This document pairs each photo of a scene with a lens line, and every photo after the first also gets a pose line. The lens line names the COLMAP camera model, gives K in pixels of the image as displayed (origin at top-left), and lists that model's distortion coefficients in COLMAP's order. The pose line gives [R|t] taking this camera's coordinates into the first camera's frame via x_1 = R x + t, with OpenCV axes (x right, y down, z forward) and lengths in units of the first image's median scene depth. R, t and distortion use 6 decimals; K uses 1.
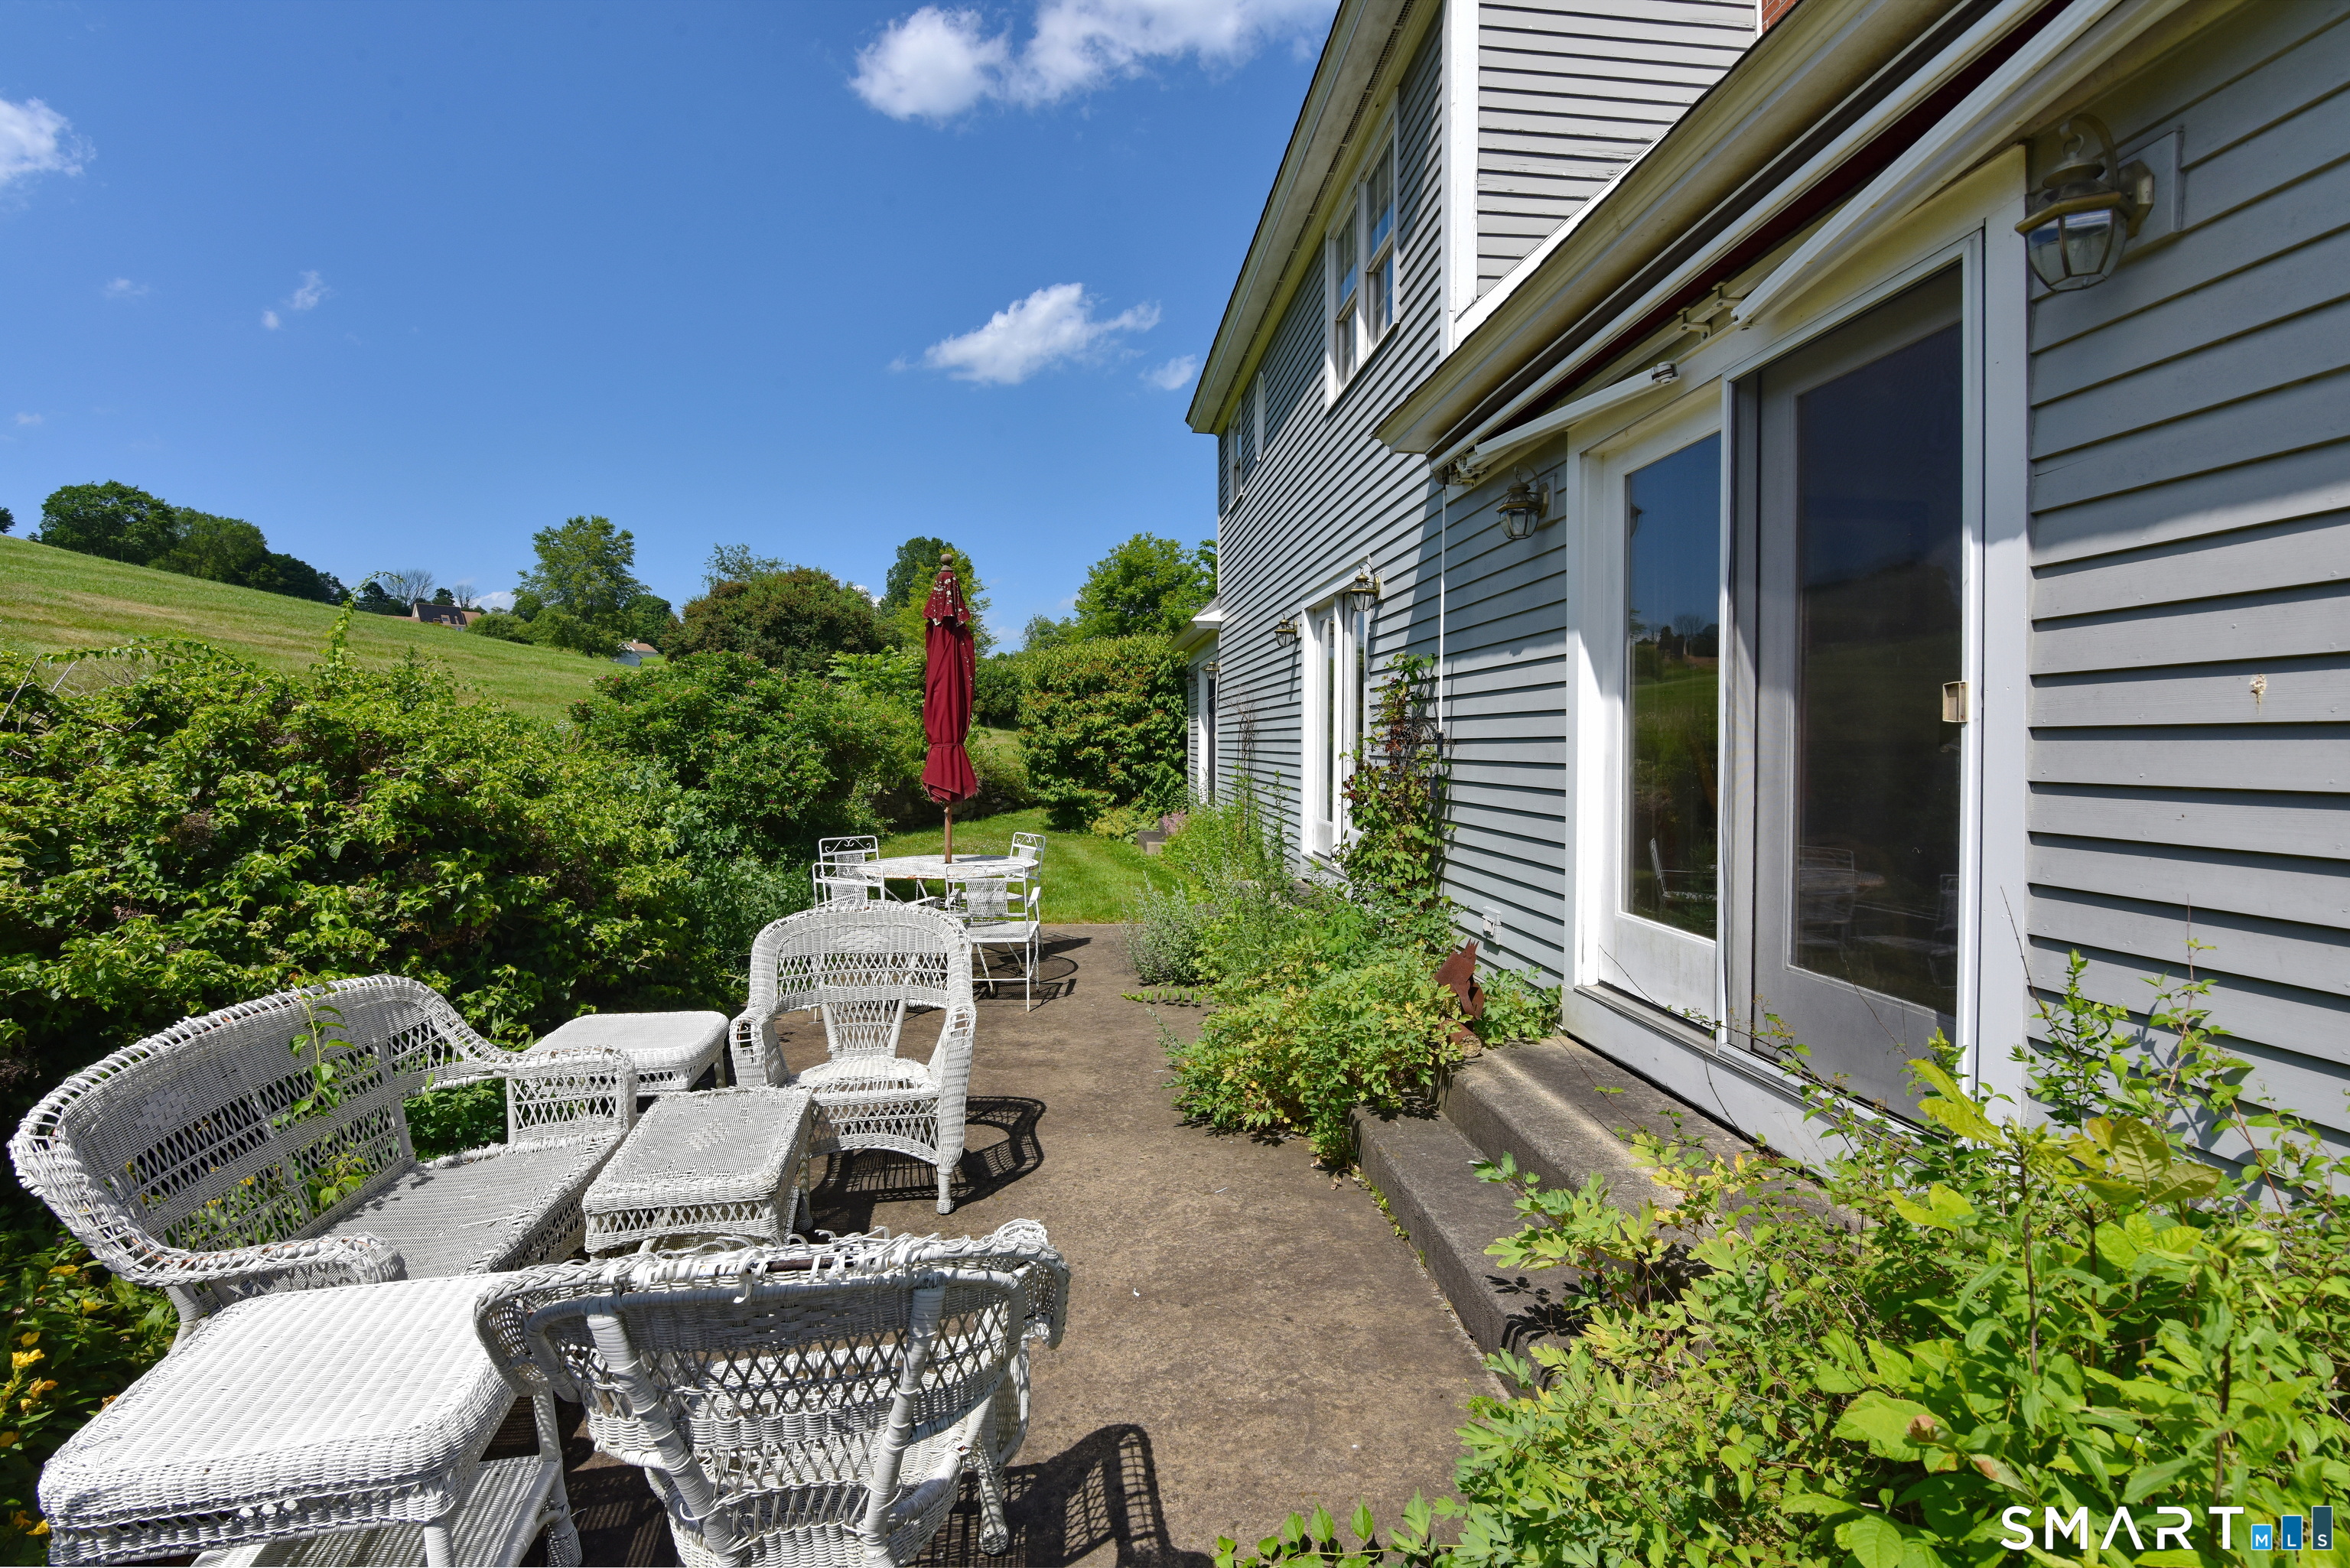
lens RADIAL K [[1094.6, 0, 1172.4], [0, 1094.6, 767.3], [0, 0, 1]] dist [-0.014473, -0.000006]
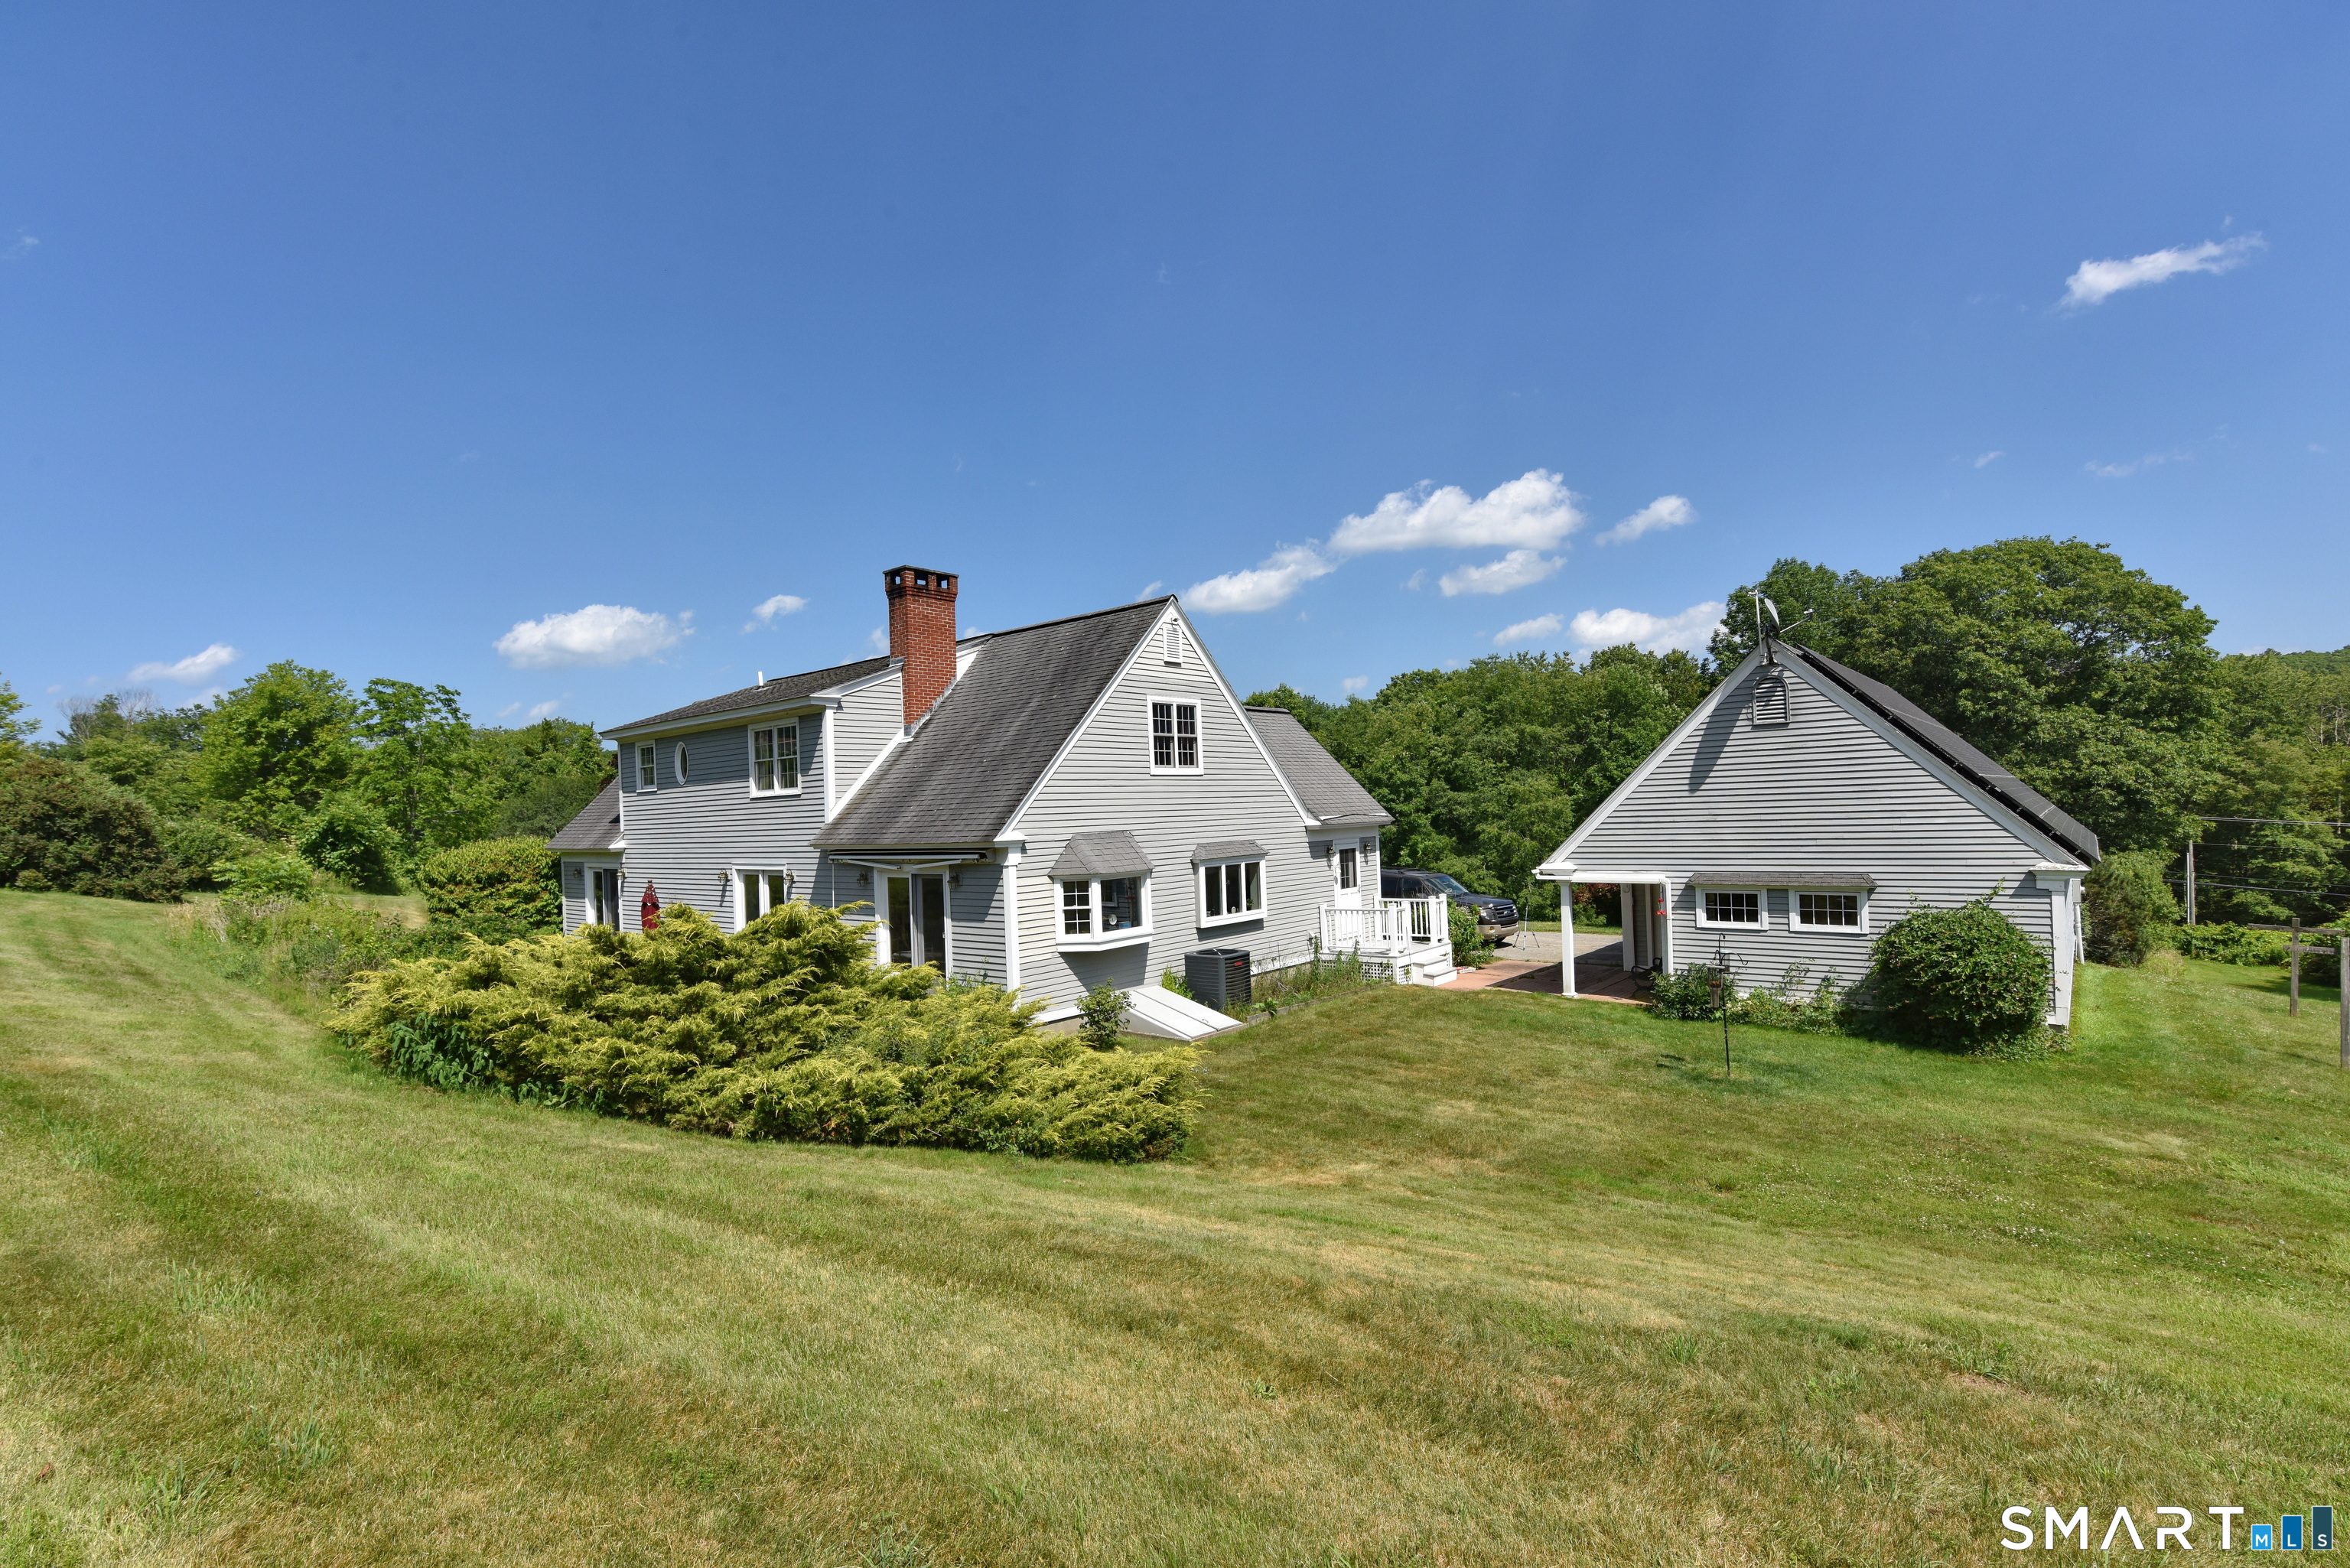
lens RADIAL K [[1094.6, 0, 1177.8], [0, 1094.6, 771.9], [0, 0, 1]] dist [-0.014473, -0.000006]
pose [[0.714467, -0.009342, 0.699607, -0.444390], [0.057249, 0.997339, -0.045148, -0.099473], [-0.697323, 0.072309, 0.713100, -0.730569]]
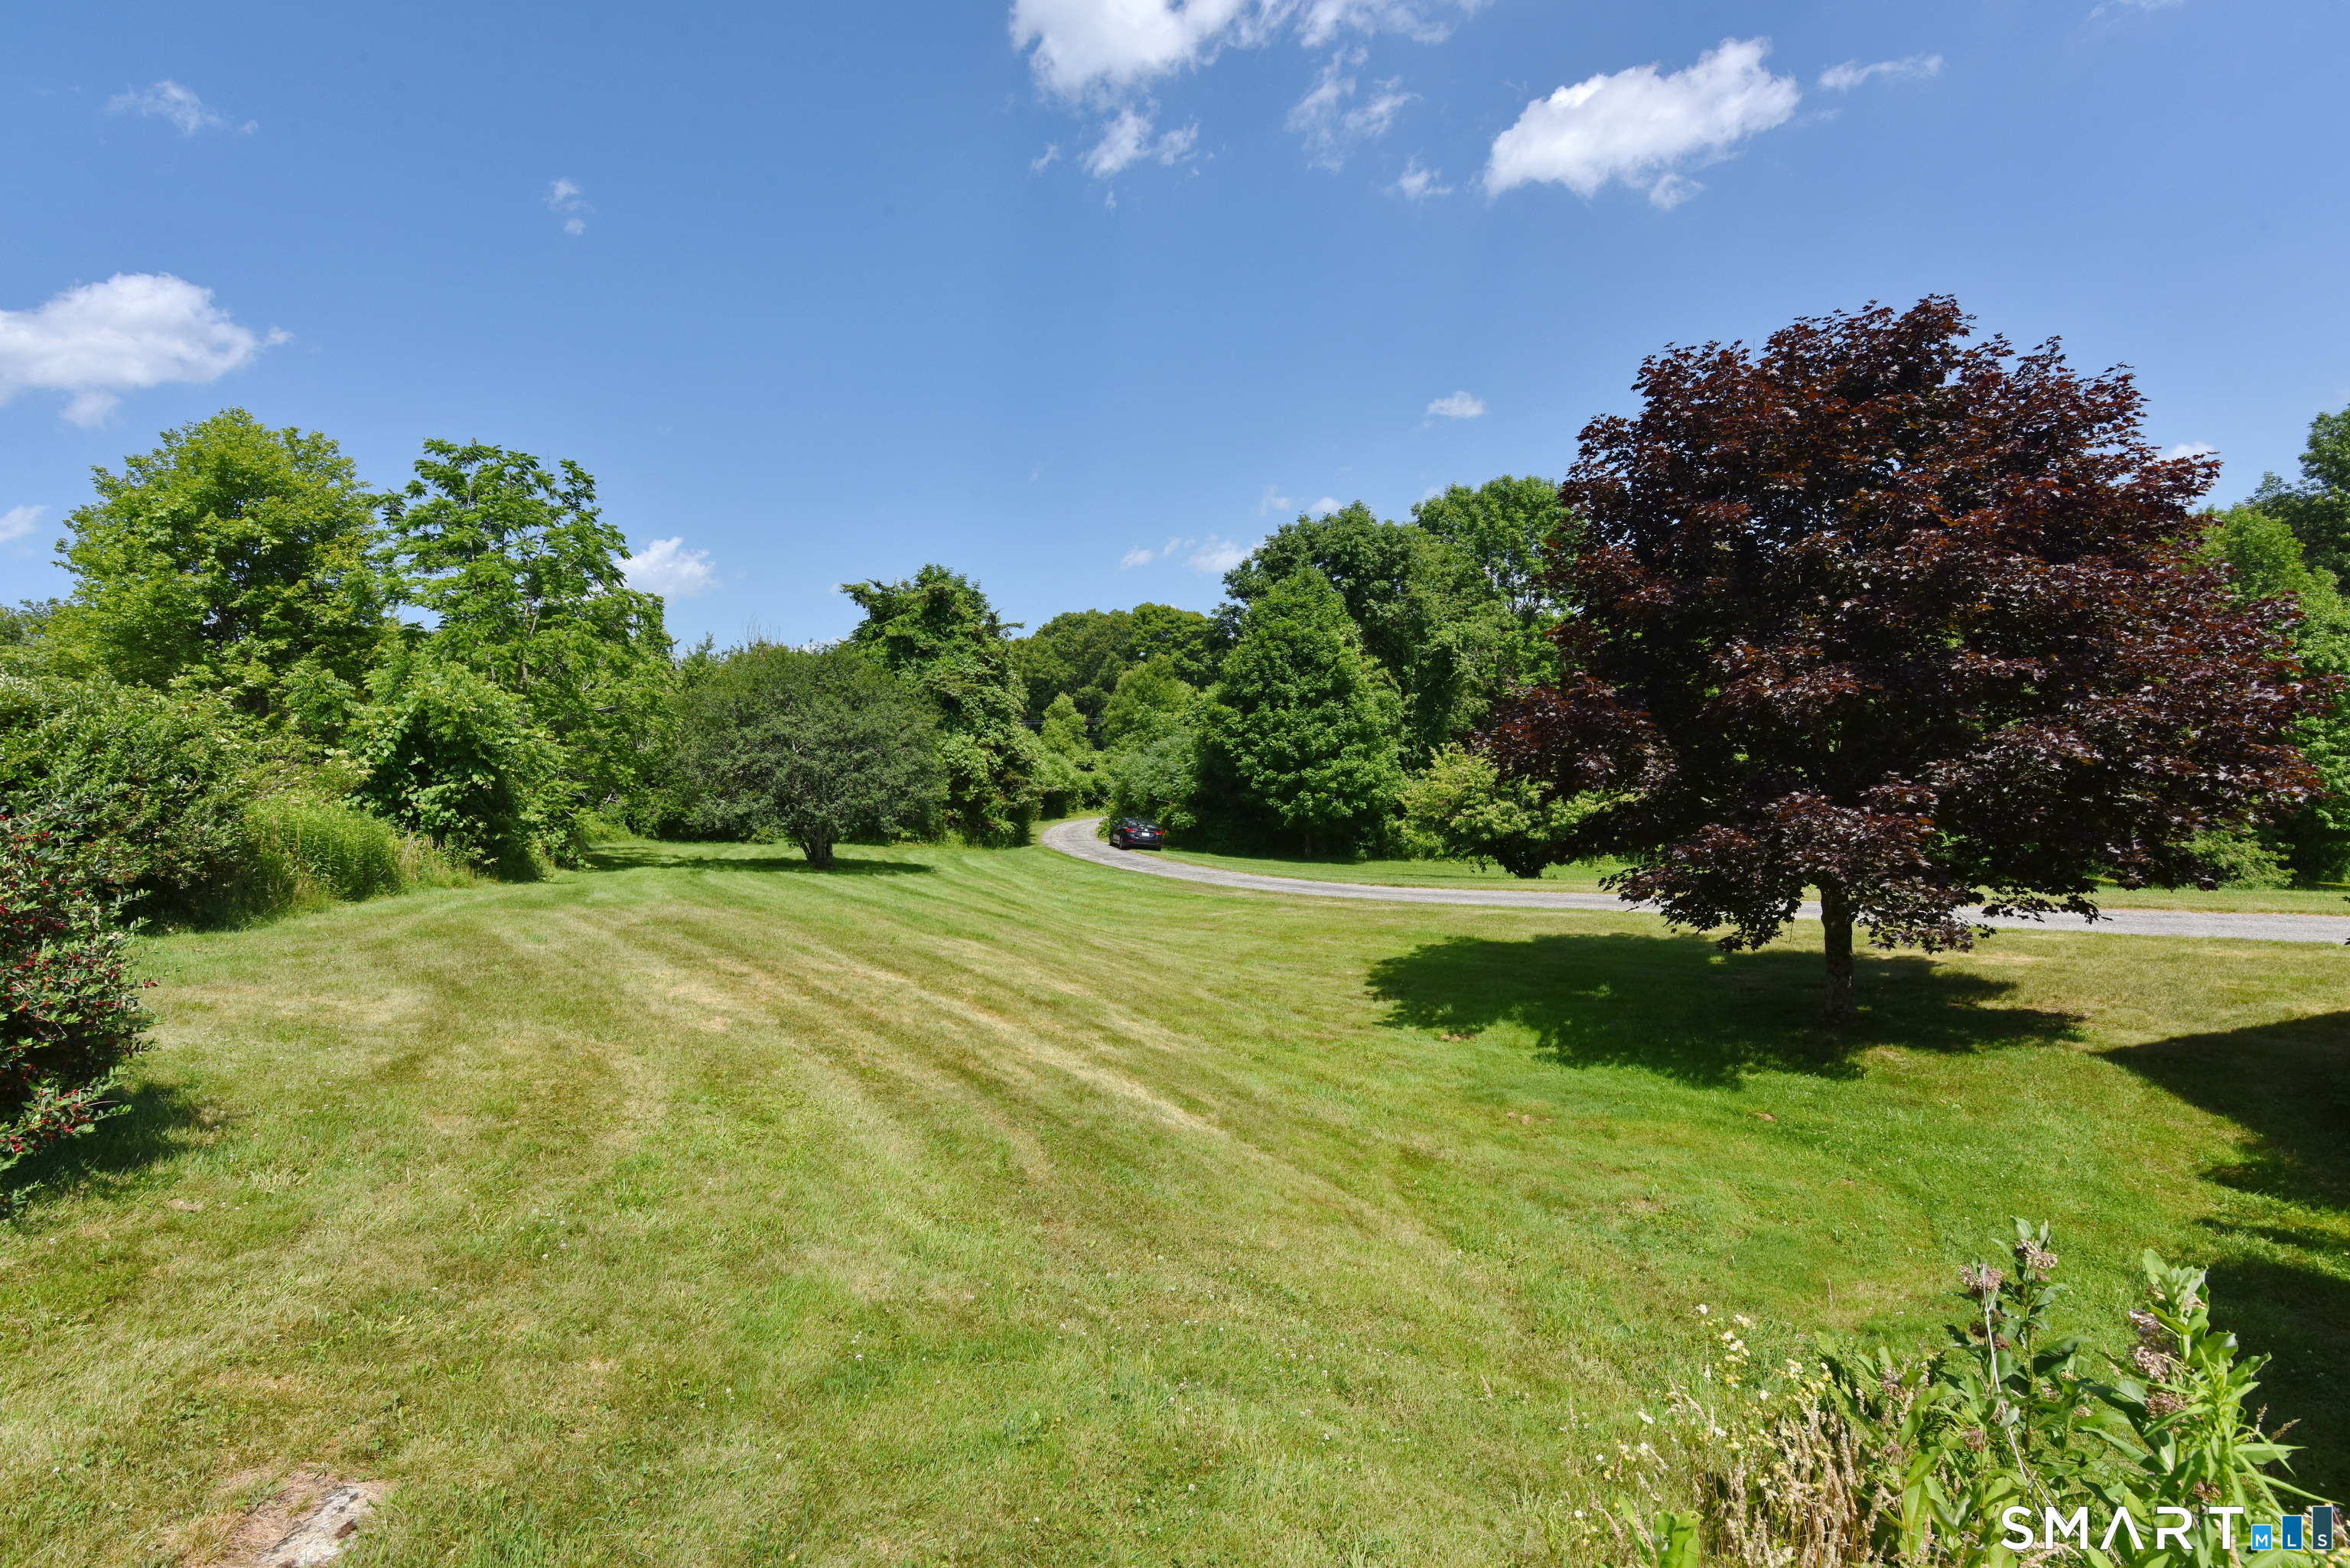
lens RADIAL K [[1094.6, 0, 1173.0], [0, 1094.6, 800.0], [0, 0, 1]] dist [-0.014473, -0.000006]
pose [[0.669884, -0.076714, 0.738492, -0.382825], [0.065505, 0.996876, 0.044135, -0.129204], [-0.739570, 0.018810, 0.672816, 1.260578]]
